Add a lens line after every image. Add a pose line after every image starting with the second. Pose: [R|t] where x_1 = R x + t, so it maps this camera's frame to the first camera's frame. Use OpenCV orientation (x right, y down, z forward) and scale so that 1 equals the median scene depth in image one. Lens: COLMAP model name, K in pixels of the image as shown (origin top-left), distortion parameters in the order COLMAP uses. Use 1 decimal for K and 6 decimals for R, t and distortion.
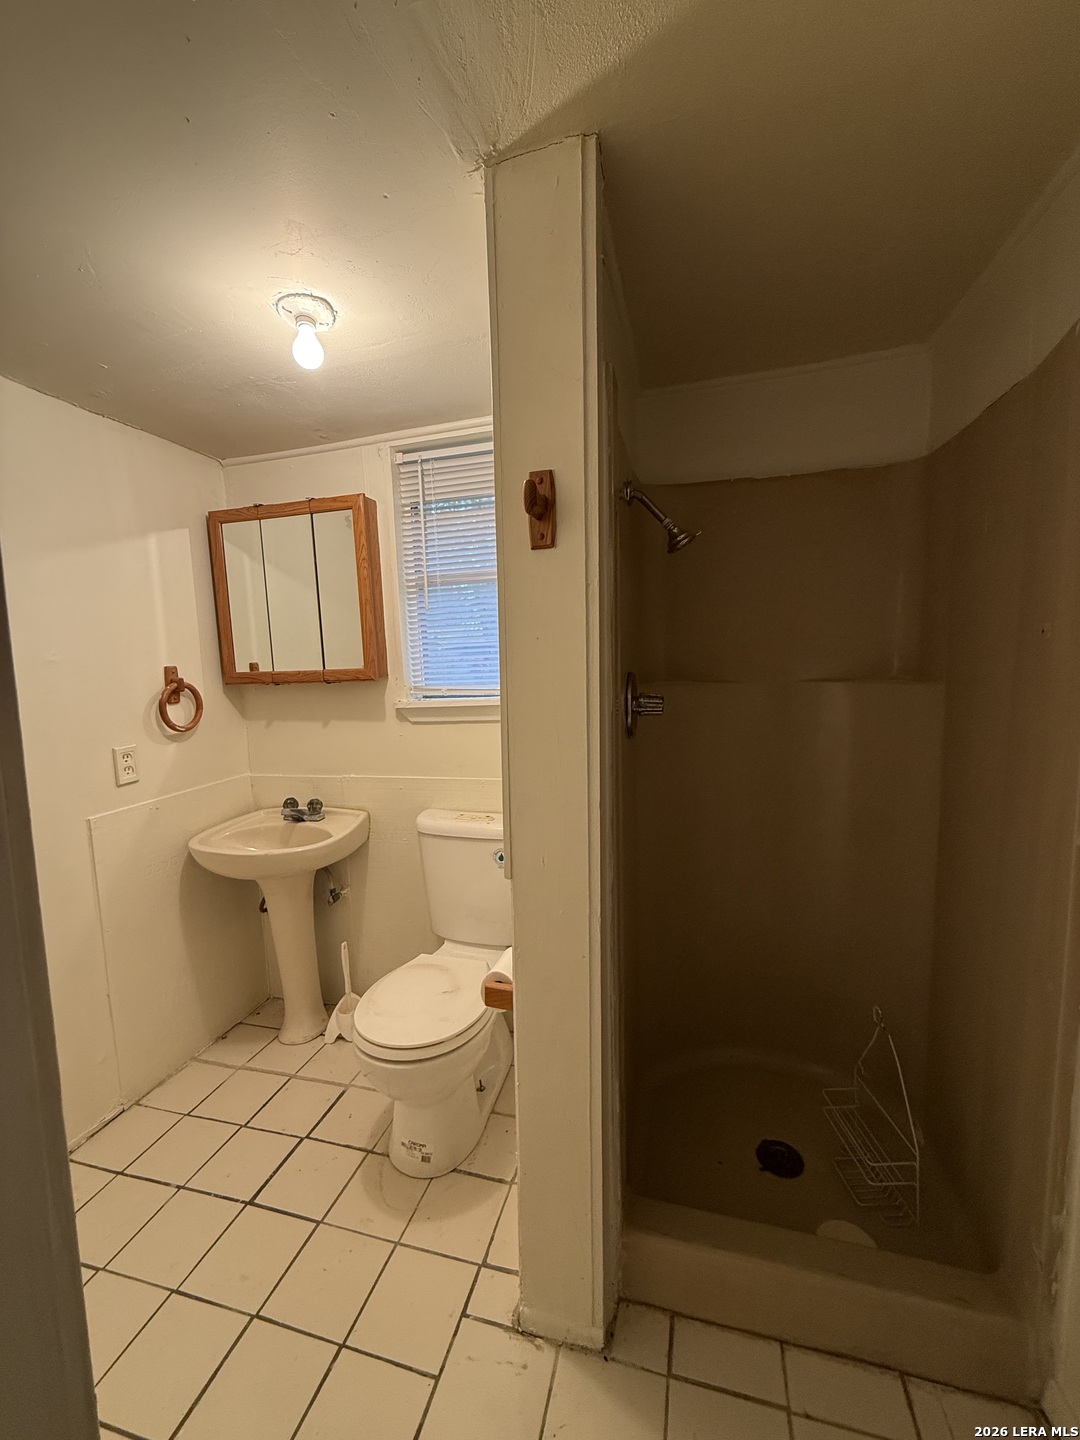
lens RADIAL K [[571.4, 0, 540.0], [0, 571.4, 720.0], [0, 0, 1]] dist [0.001119, -0.000090]
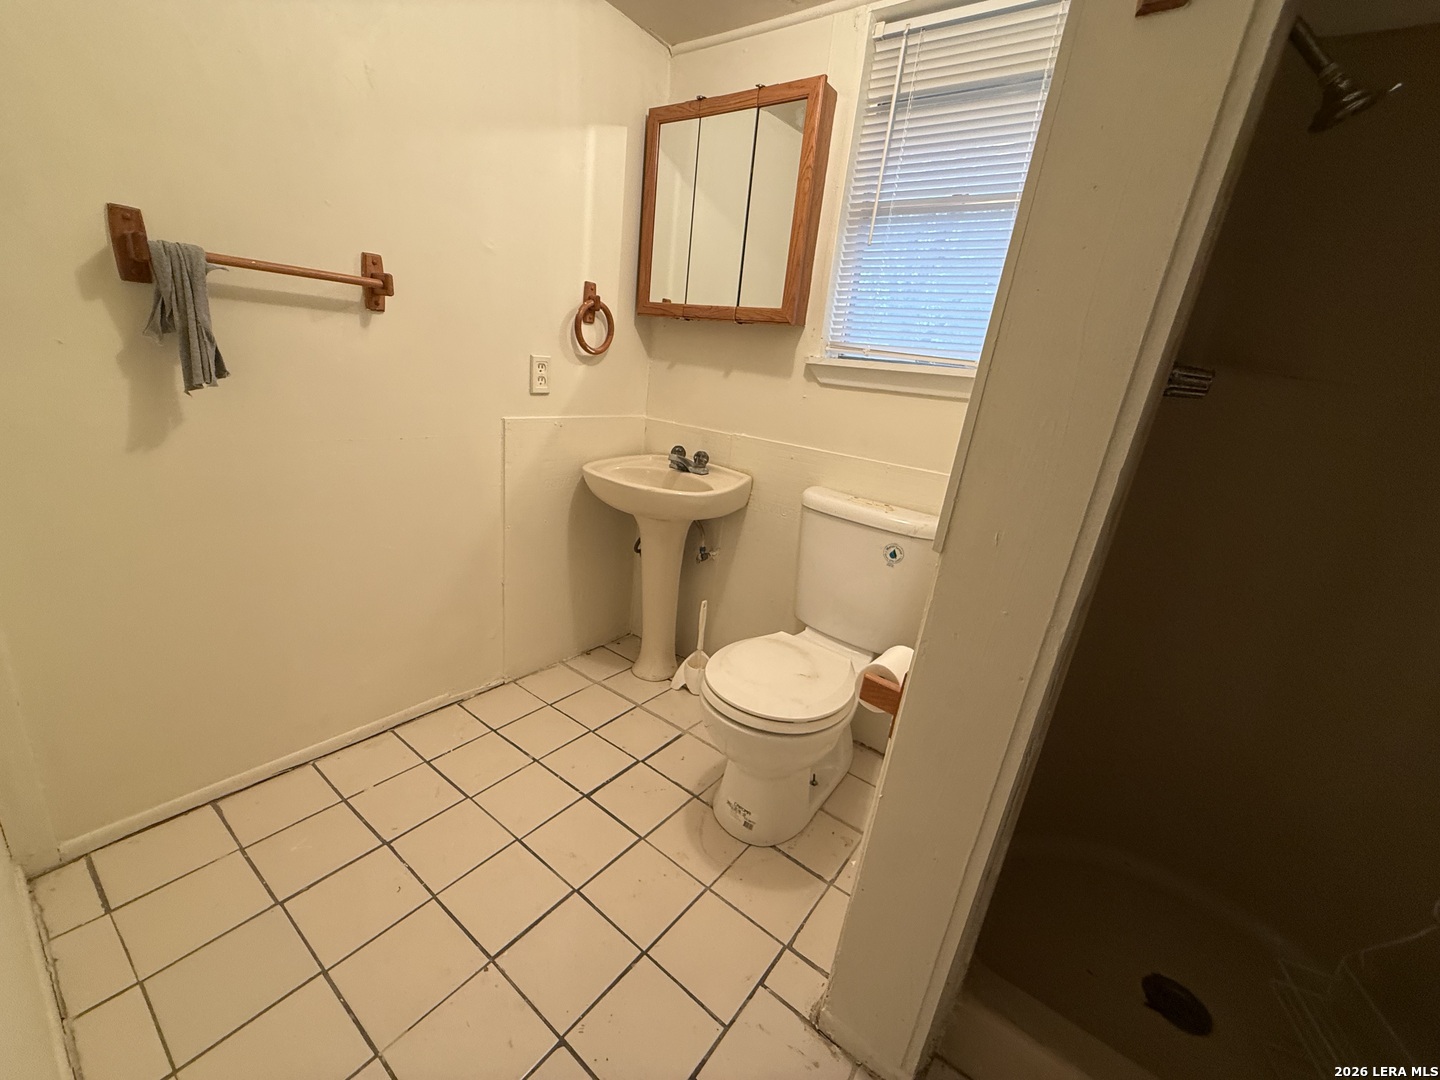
lens RADIAL K [[571.4, 0, 711.5], [0, 571.4, 542.4], [0, 0, 1]] dist [0.001119, -0.000090]
pose [[0.919915, 0.237327, -0.312141, -0.051385], [-0.176078, 0.961285, 0.211962, 0.085185], [0.350360, -0.140026, 0.926089, 0.112167]]
